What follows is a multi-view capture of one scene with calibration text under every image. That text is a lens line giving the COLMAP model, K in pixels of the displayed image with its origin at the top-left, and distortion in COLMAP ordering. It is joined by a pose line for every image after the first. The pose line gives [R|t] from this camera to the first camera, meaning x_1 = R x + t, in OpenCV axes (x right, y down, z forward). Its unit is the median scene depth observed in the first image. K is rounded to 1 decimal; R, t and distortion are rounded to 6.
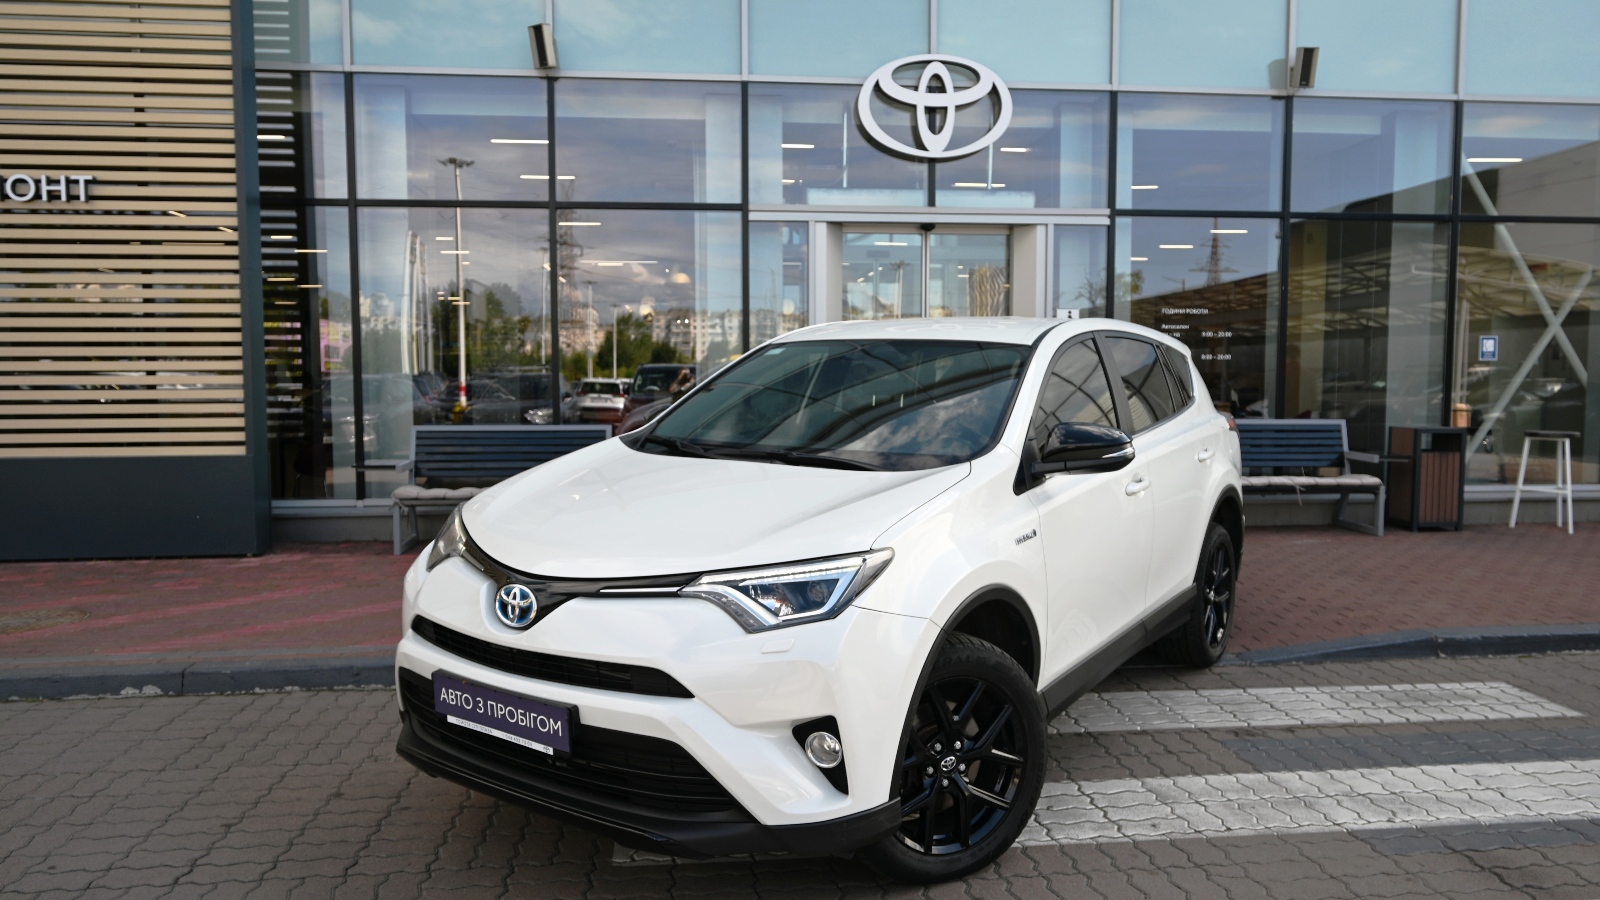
lens RADIAL K [[1181.8, 0, 811.2], [0, 1181.8, 451.7], [0, 0, 1]] dist [0.006979, 0.006684]
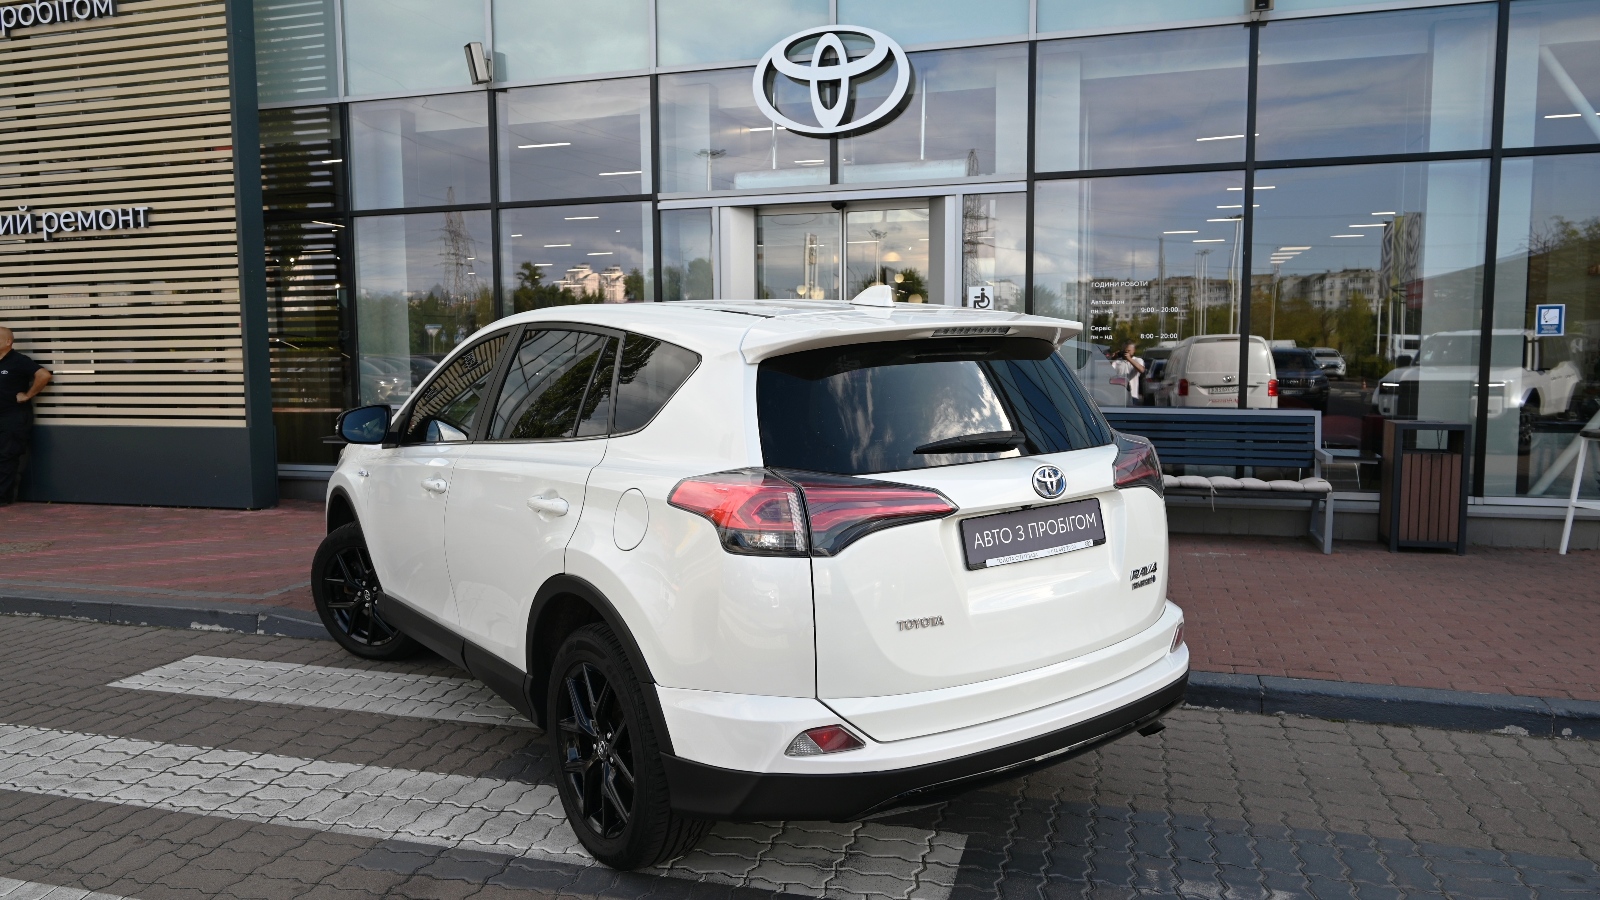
lens RADIAL K [[1173.0, 0, 757.2], [0, 1173.0, 452.8], [0, 0, 1]] dist [0.008142, 0.001979]
pose [[0.910751, 0.028968, -0.411939, 0.454236], [-0.019057, 0.999422, 0.028146, -0.013780], [0.412516, -0.017783, 0.910777, 0.098395]]
